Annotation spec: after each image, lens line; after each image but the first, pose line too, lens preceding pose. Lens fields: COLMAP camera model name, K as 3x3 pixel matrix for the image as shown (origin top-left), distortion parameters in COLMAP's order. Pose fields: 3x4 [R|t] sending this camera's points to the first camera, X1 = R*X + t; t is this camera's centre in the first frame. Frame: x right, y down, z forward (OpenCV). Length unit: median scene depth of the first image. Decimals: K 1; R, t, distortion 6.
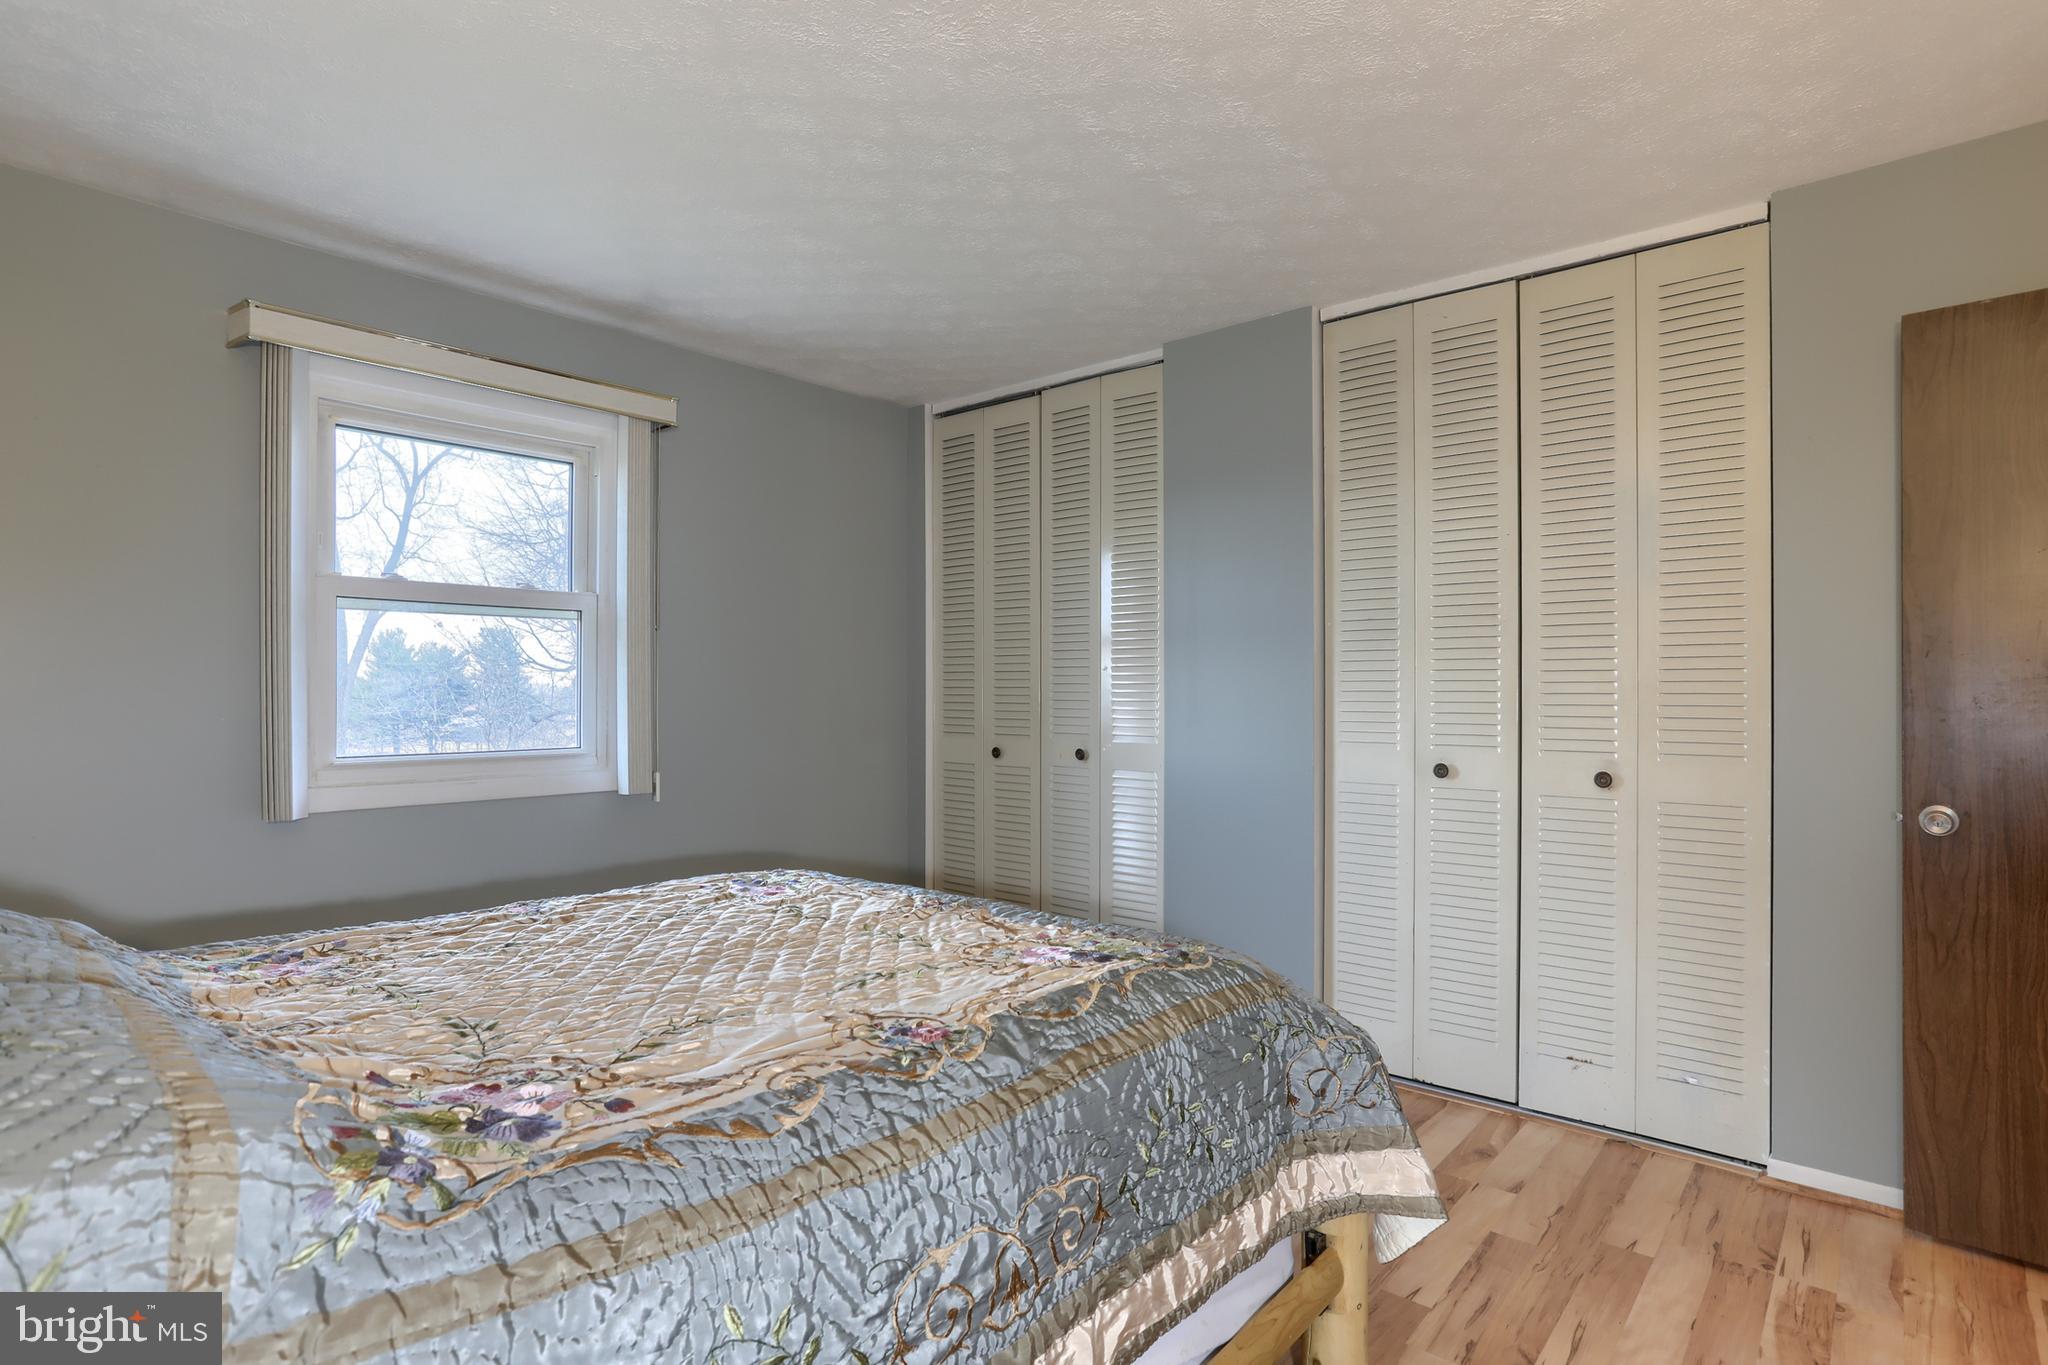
lens RADIAL K [[1041.4, 0, 1027.2], [0, 1041.4, 680.4], [0, 0, 1]] dist [-0.061036, 0.035597]
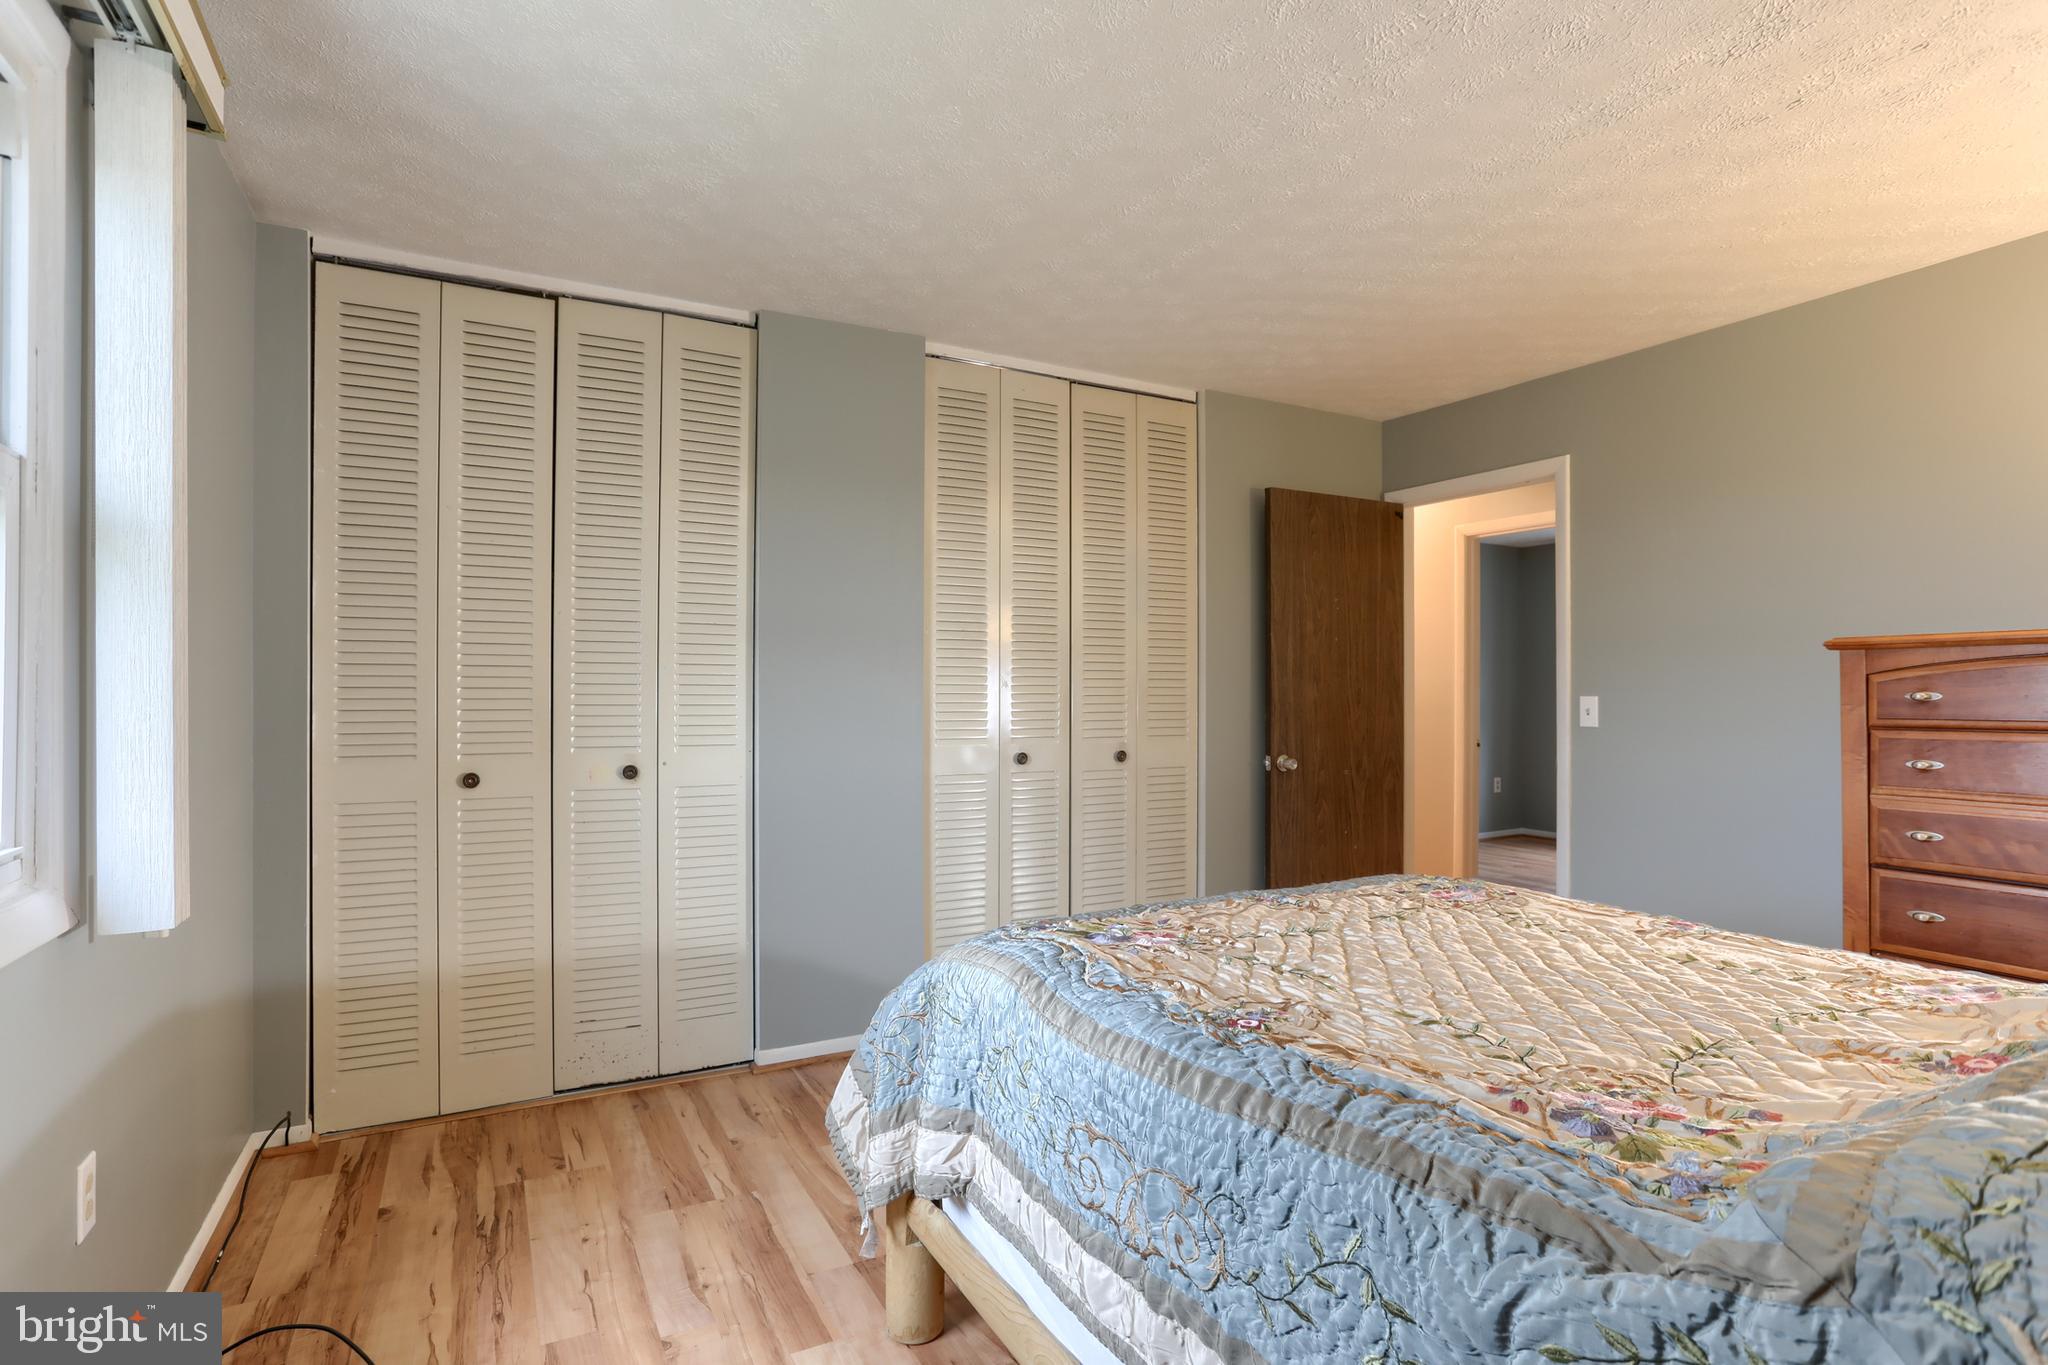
lens RADIAL K [[1022.0, 0, 1024.0], [0, 1022.0, 682.5], [0, 0, 1]] dist [-0.068623, 0.034481]
pose [[0.355369, 0.017868, 0.934555, -0.678239], [-0.004638, 0.999839, -0.017352, 0.017289], [-0.934715, 0.001832, 0.355394, 0.526922]]
